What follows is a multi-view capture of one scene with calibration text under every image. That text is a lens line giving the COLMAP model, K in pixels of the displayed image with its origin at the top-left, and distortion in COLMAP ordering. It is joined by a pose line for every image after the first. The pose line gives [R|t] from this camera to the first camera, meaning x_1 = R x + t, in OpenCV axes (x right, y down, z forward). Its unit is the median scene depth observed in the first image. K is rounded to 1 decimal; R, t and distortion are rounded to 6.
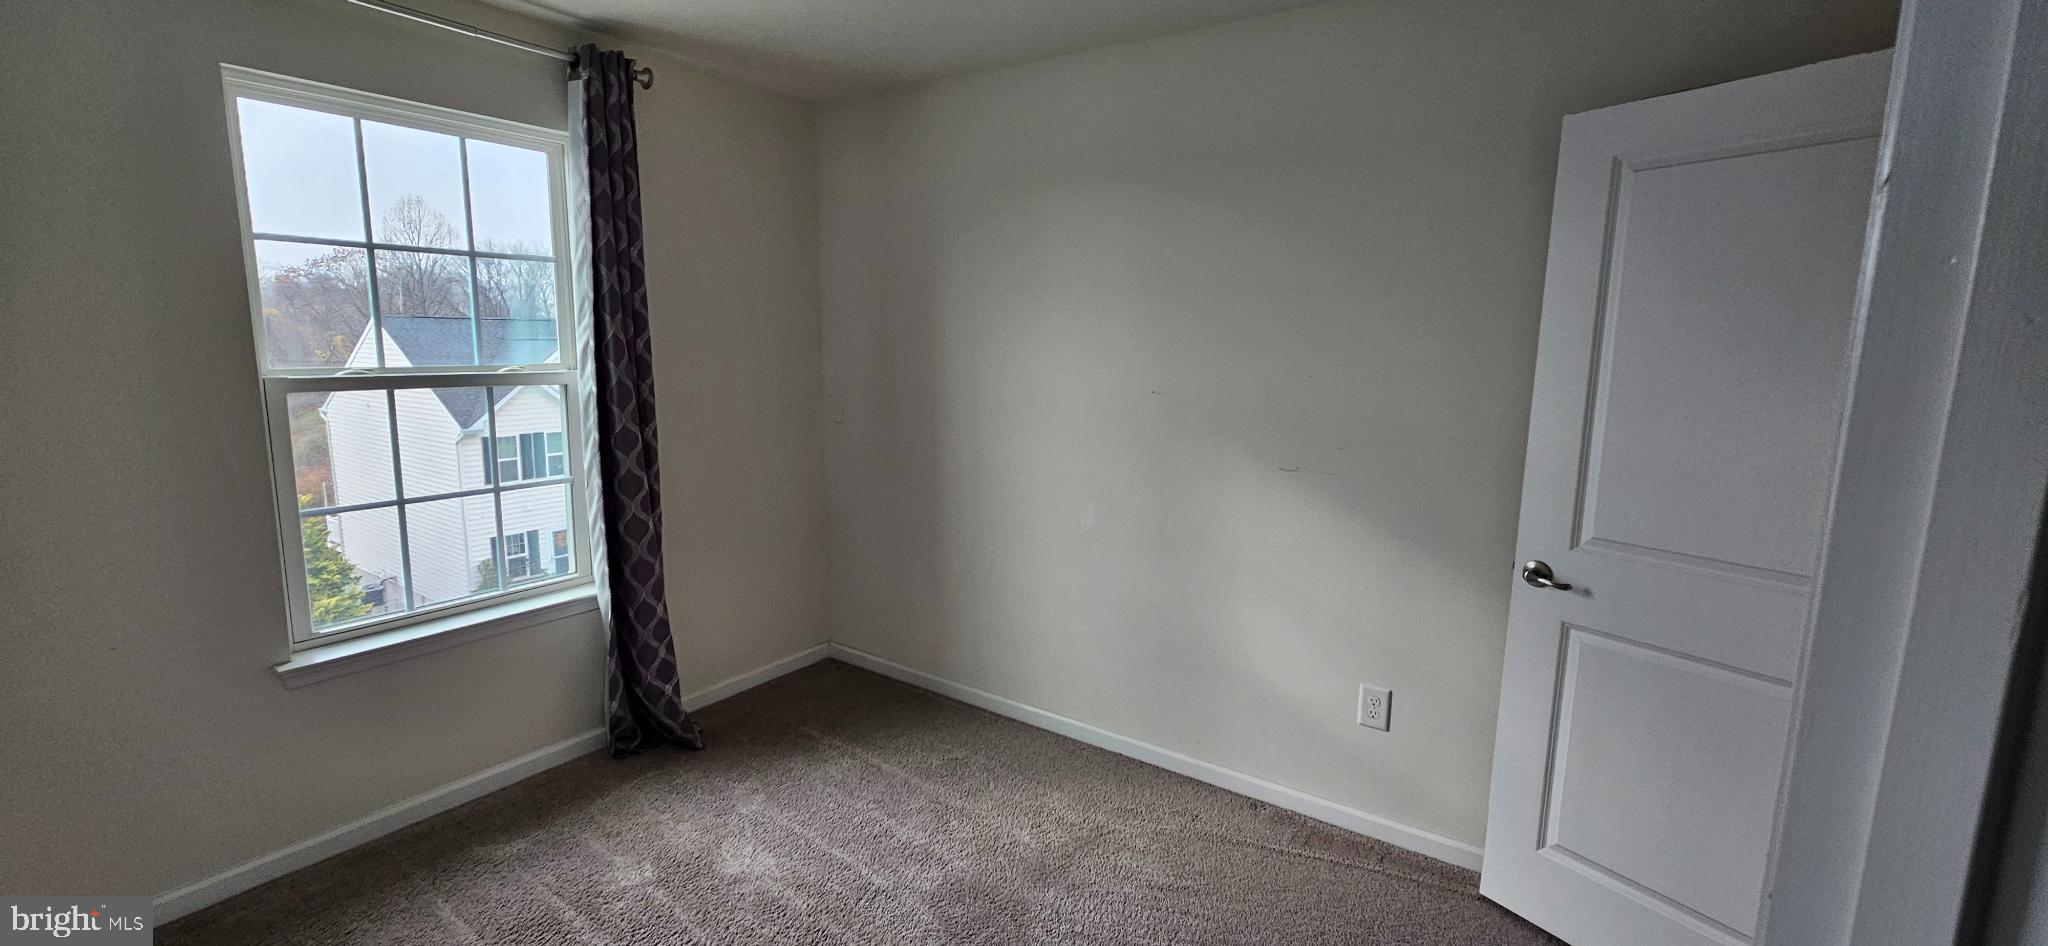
lens RADIAL K [[840.0, 0, 1020.1], [0, 840.0, 461.5], [0, 0, 1]] dist [-0.000949, -0.000062]
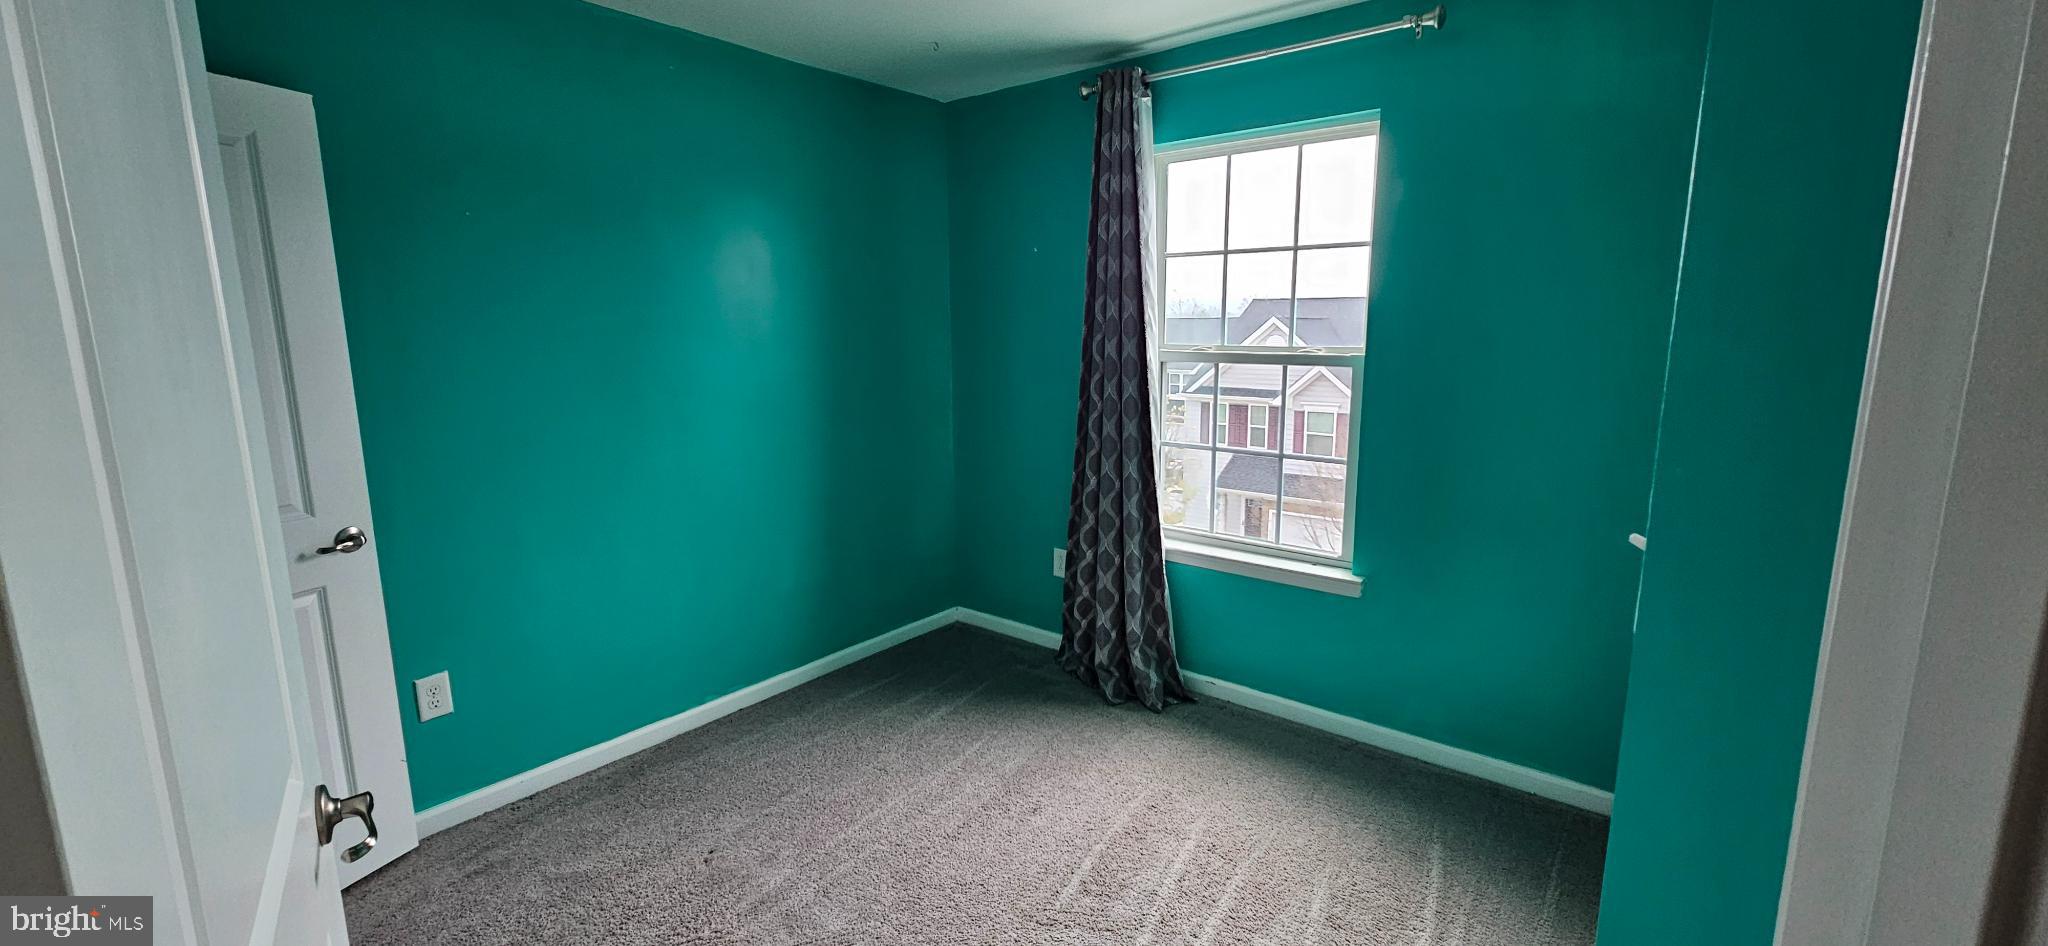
lens RADIAL K [[840.0, 0, 1020.1], [0, 840.0, 461.5], [0, 0, 1]] dist [-0.000949, -0.000062]
pose [[-0.098416, 0.154695, -0.983048, 0.548692], [-0.141228, 0.975674, 0.167673, -0.103796], [0.985073, 0.155335, -0.074174, 0.761957]]
